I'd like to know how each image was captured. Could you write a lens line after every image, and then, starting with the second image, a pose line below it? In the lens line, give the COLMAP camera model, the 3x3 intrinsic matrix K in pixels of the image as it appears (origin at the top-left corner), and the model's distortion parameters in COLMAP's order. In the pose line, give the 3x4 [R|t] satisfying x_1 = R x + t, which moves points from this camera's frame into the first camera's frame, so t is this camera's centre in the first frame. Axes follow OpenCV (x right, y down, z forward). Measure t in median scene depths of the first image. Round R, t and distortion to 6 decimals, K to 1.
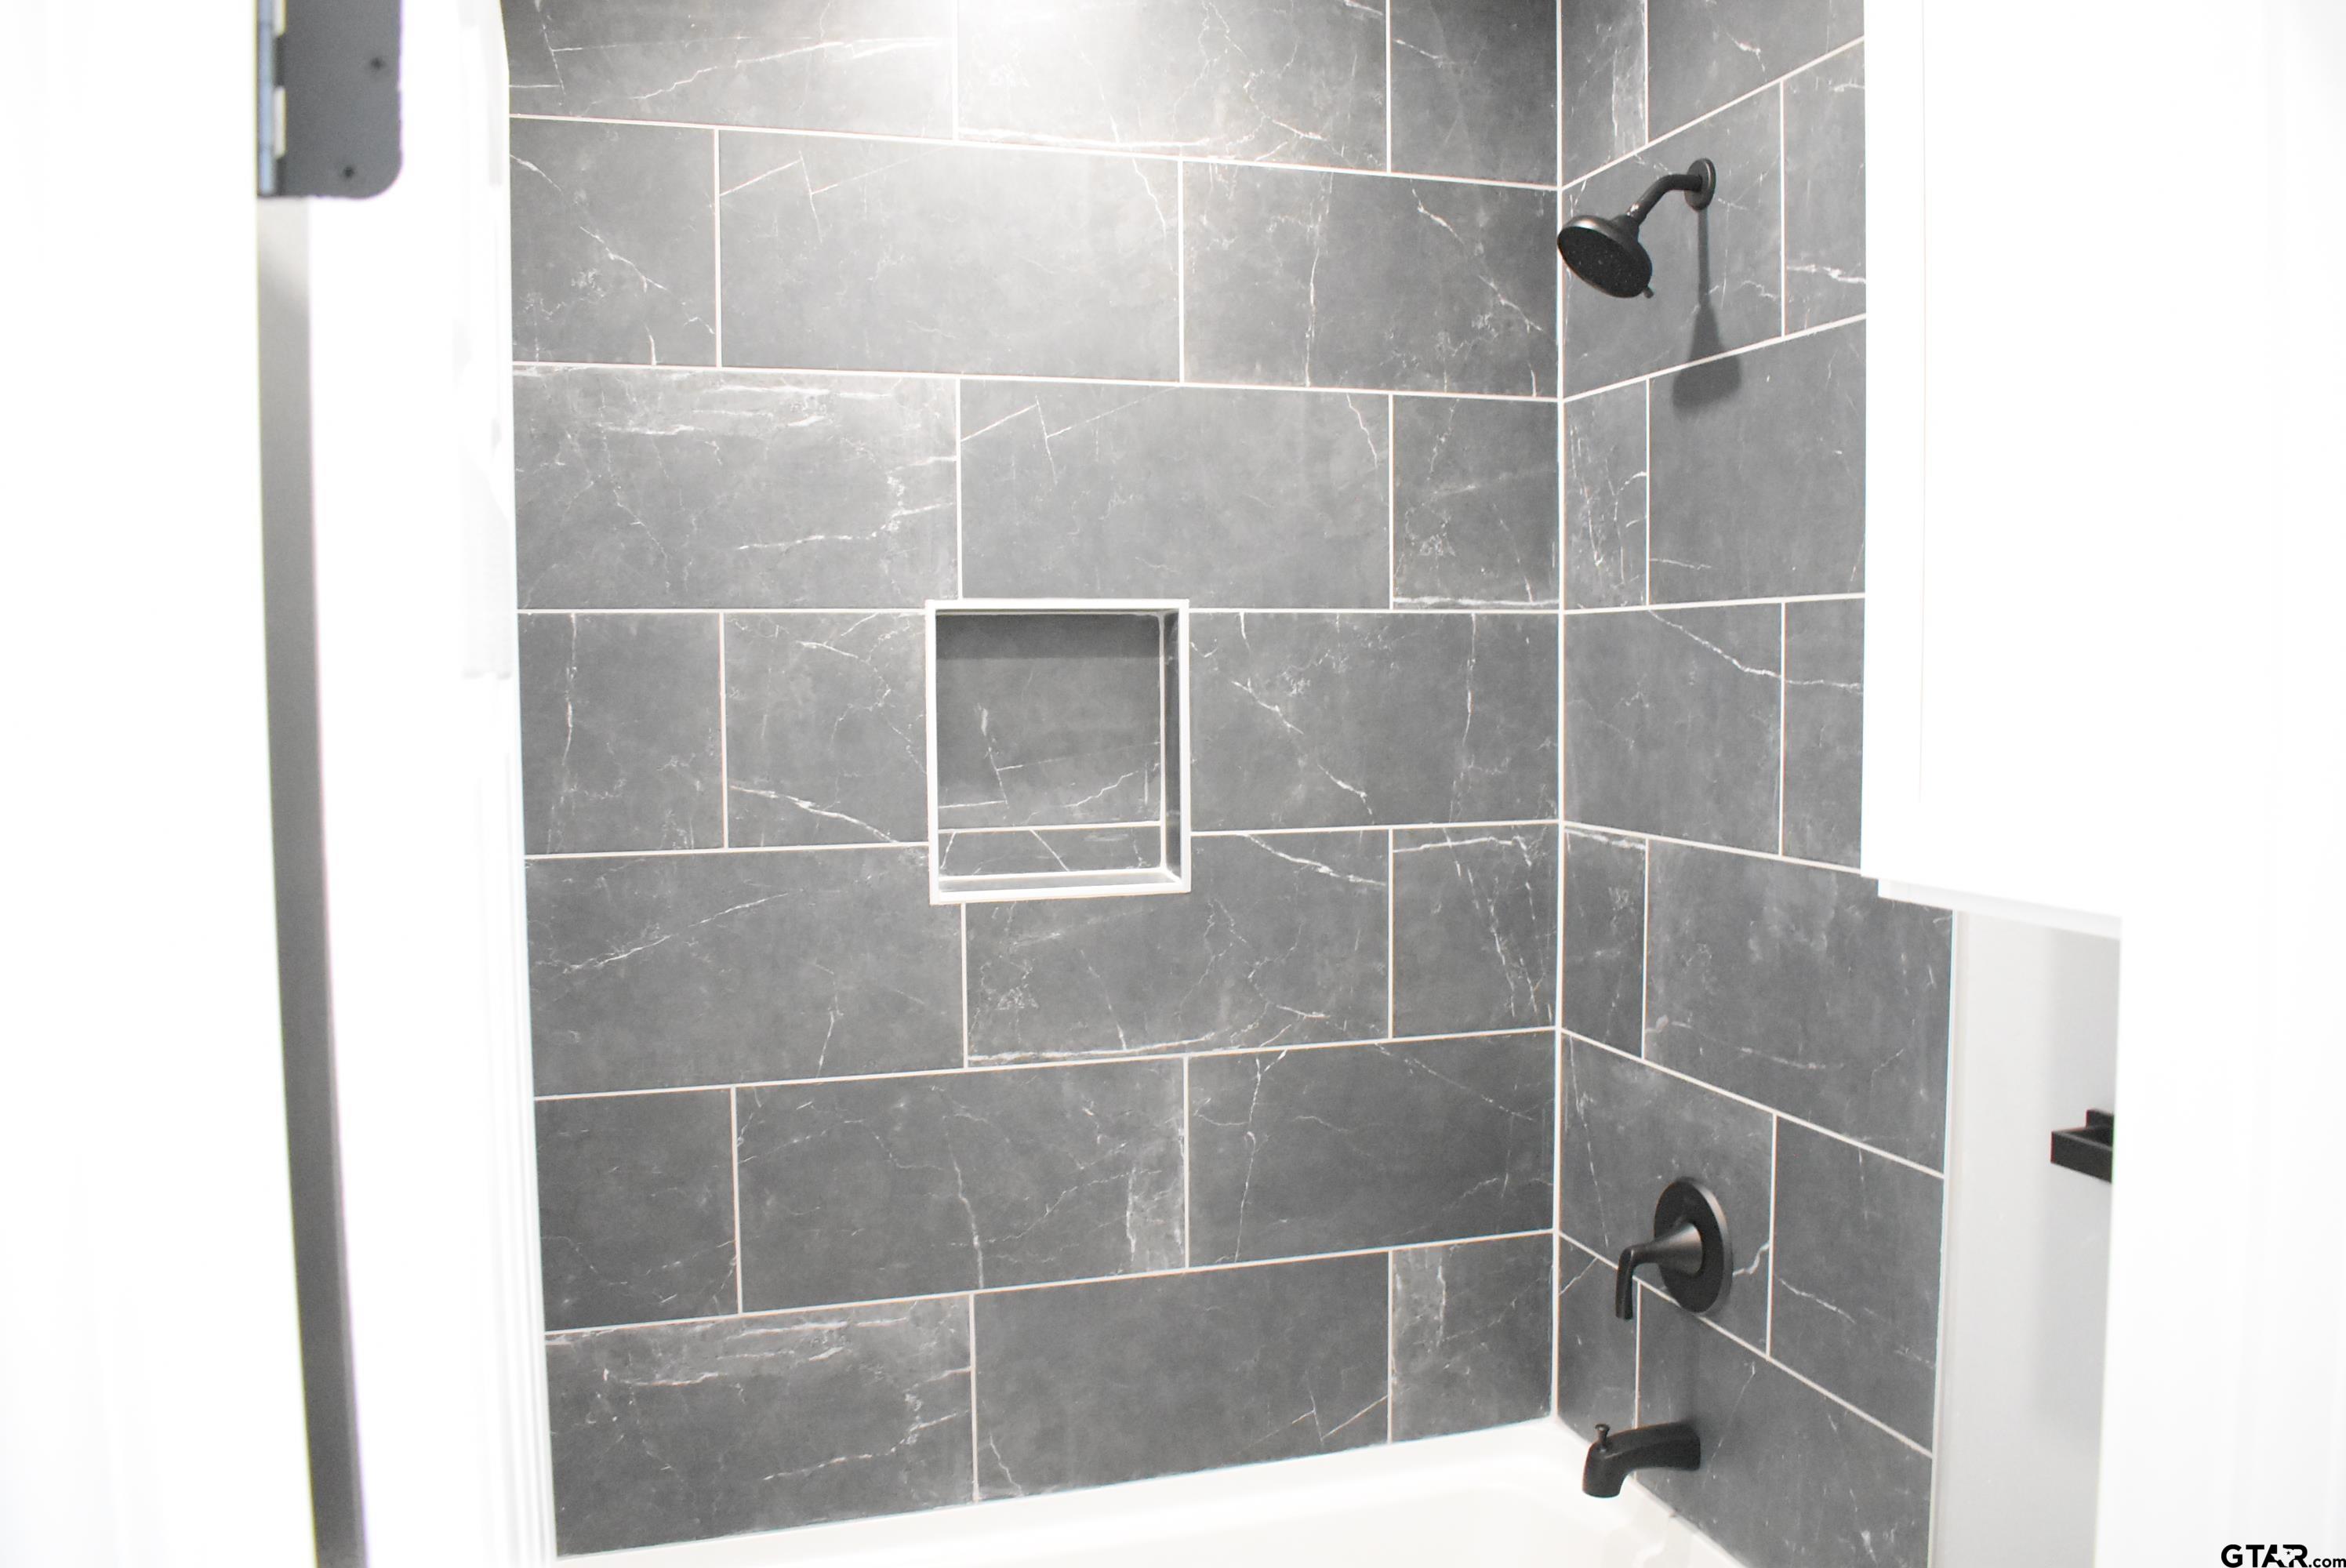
lens RADIAL K [[1825.1, 0, 1183.4], [0, 1825.1, 781.2], [0, 0, 1]] dist [-0.092844, 0.010454]
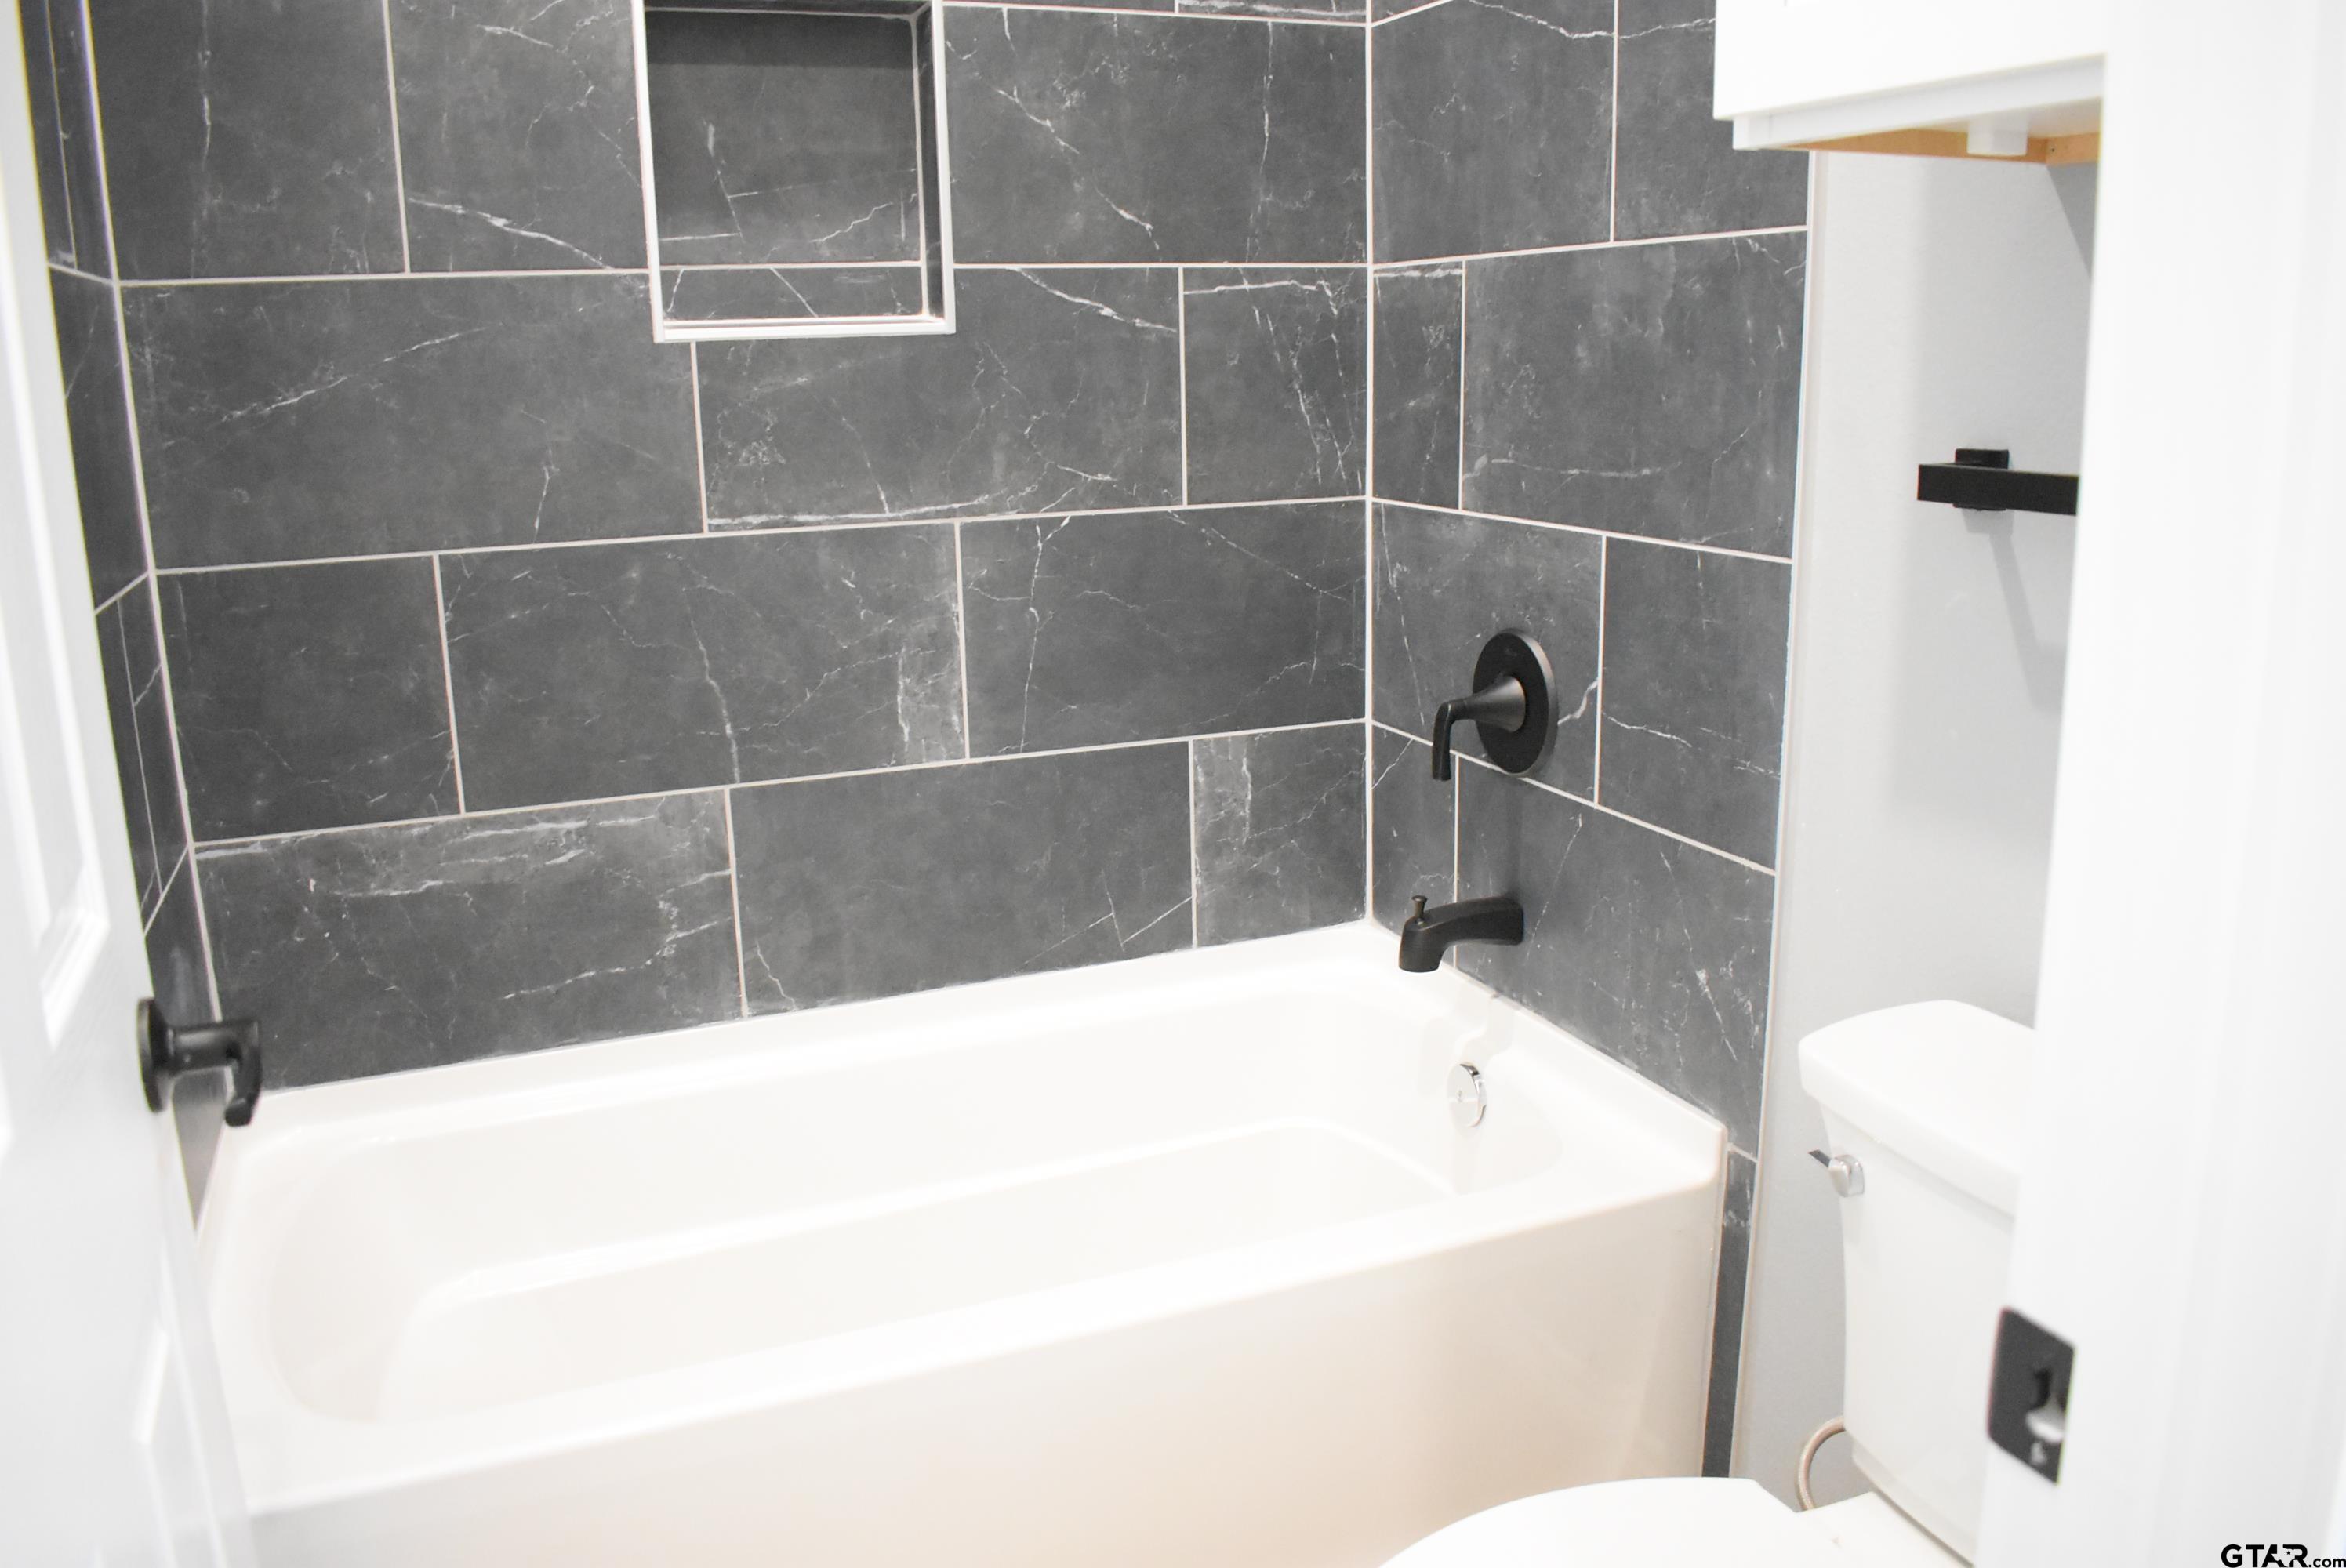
lens RADIAL K [[1825.1, 0, 1183.4], [0, 1825.1, 781.2], [0, 0, 1]] dist [-0.092844, 0.010454]
pose [[0.994882, -0.034916, 0.094821, 0.023332], [0.018422, 0.985350, 0.169548, 0.130345], [-0.099352, -0.166934, 0.980950, 0.092070]]
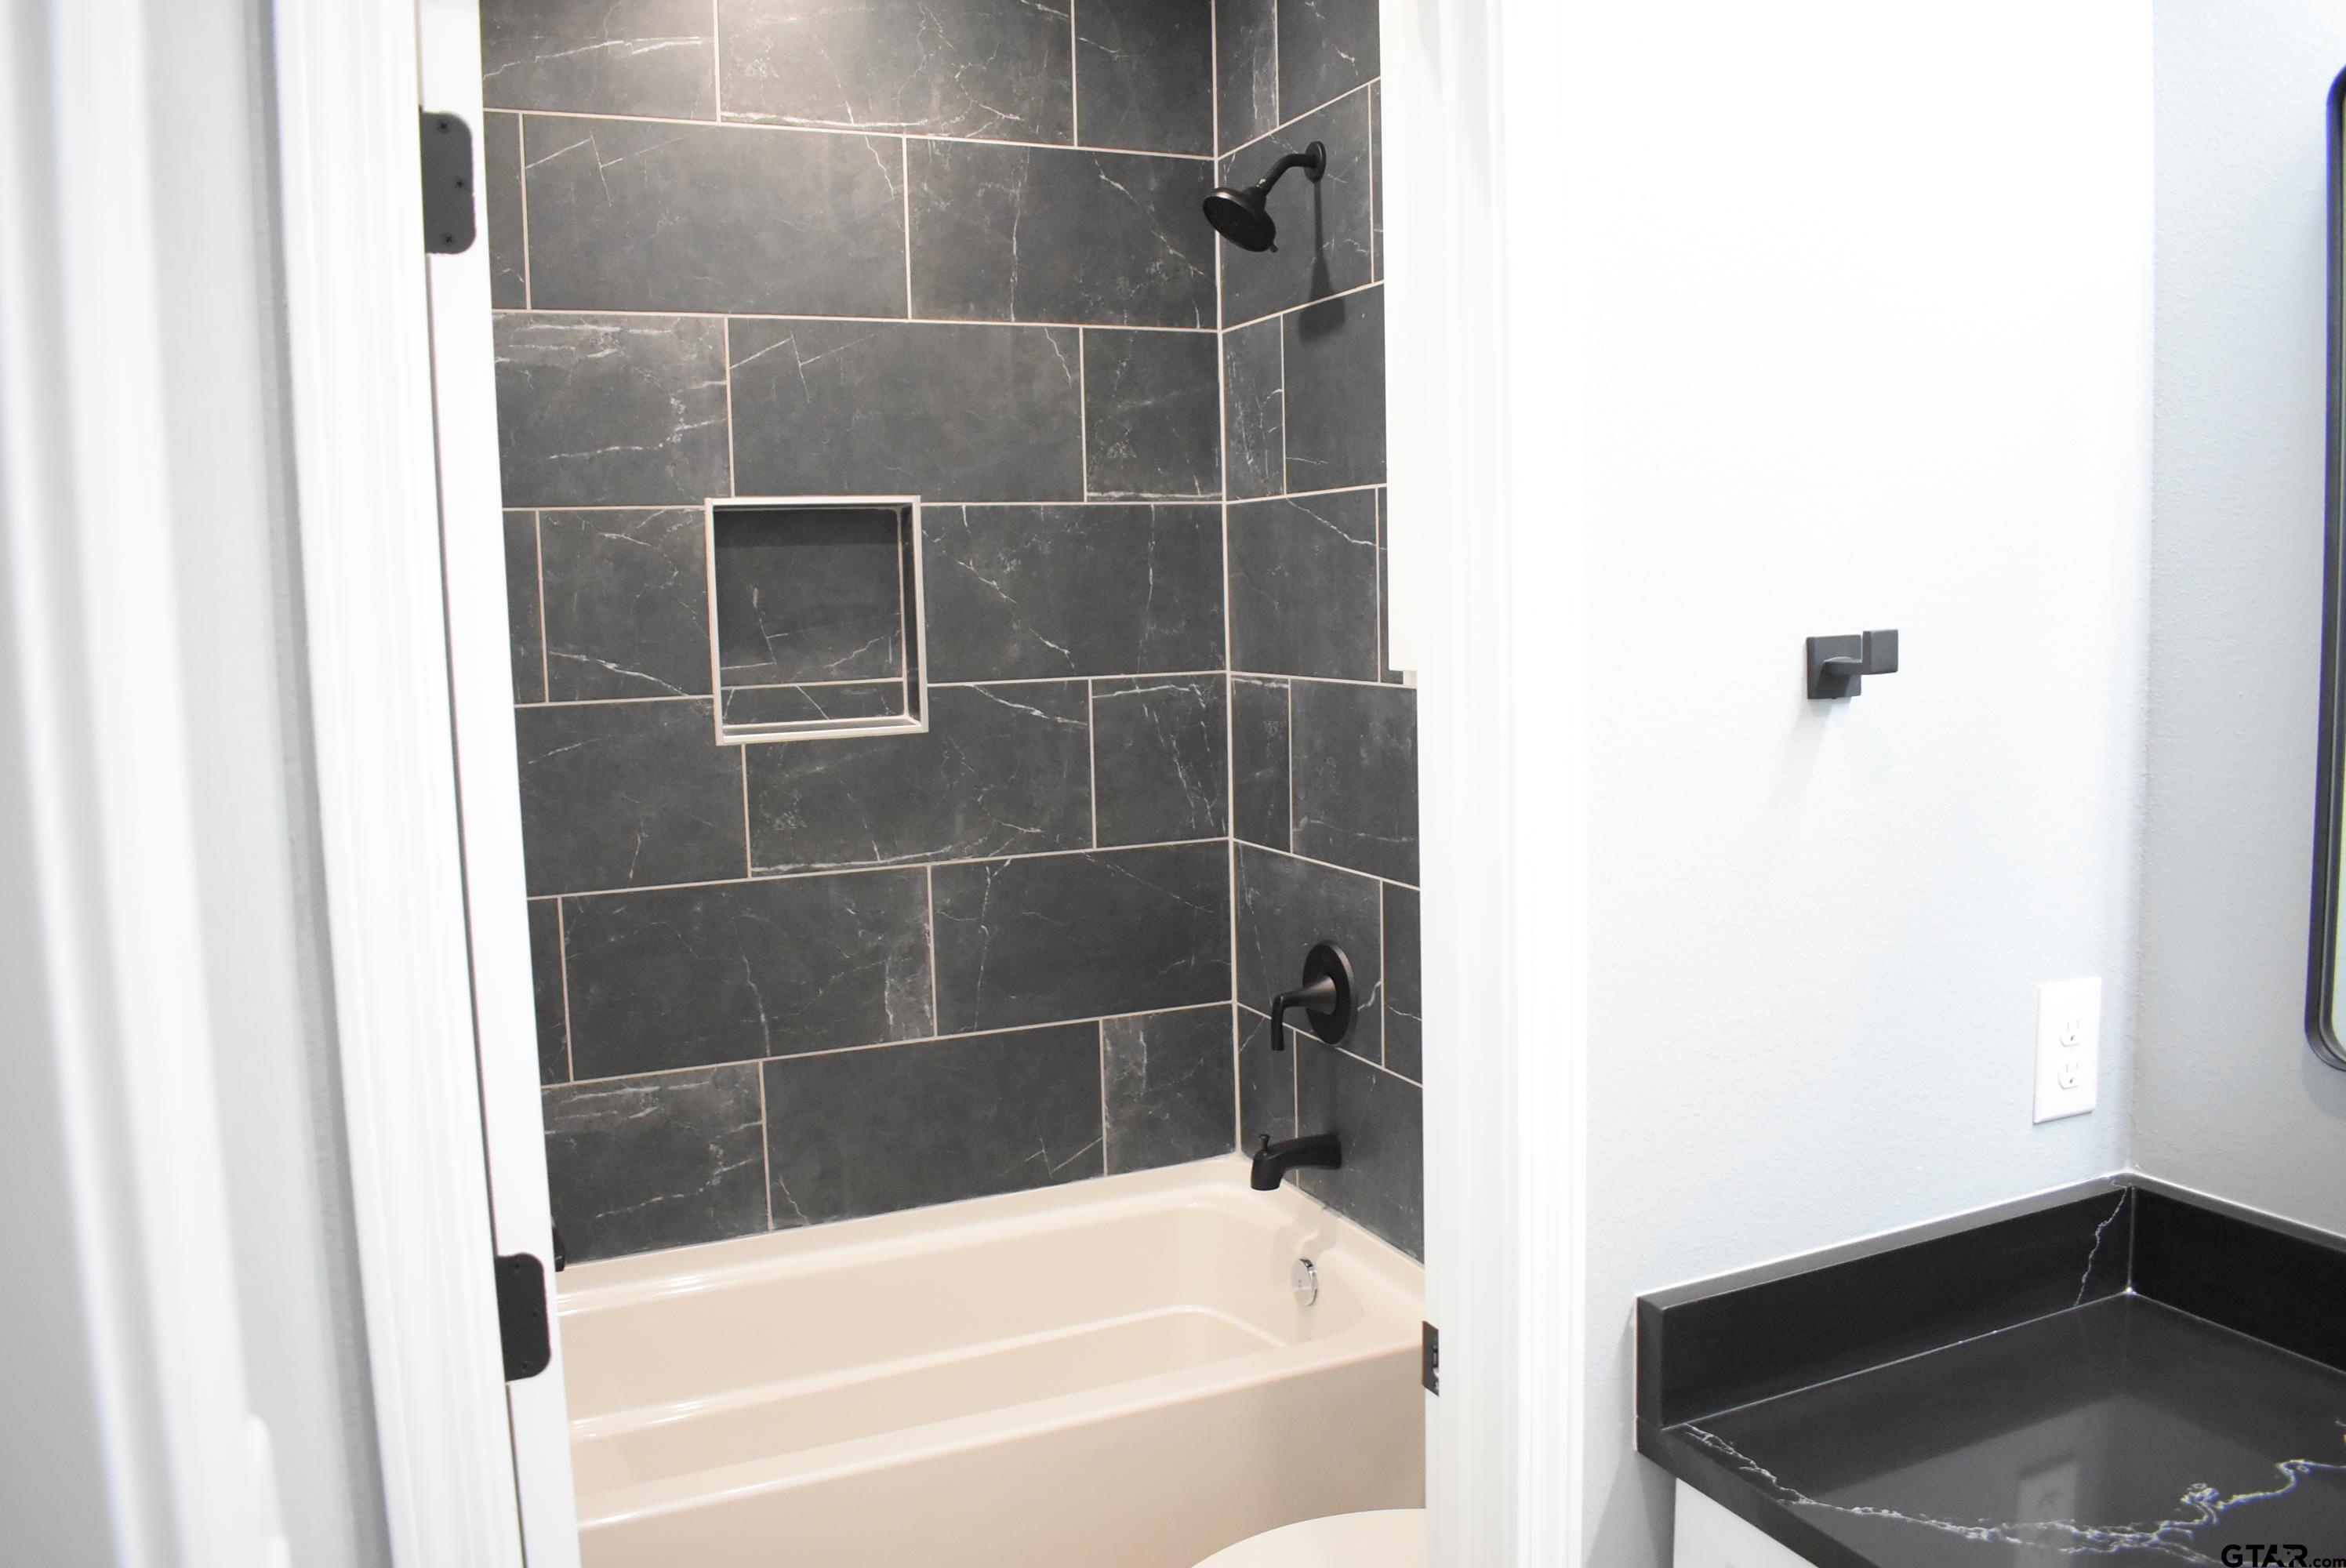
lens RADIAL K [[1825.1, 0, 1183.4], [0, 1825.1, 781.2], [0, 0, 1]] dist [-0.092844, 0.010454]
pose [[0.991271, -0.030420, 0.128285, 0.016136], [0.025013, 0.998738, 0.043553, 0.045231], [-0.129448, -0.039964, 0.990781, -0.255992]]
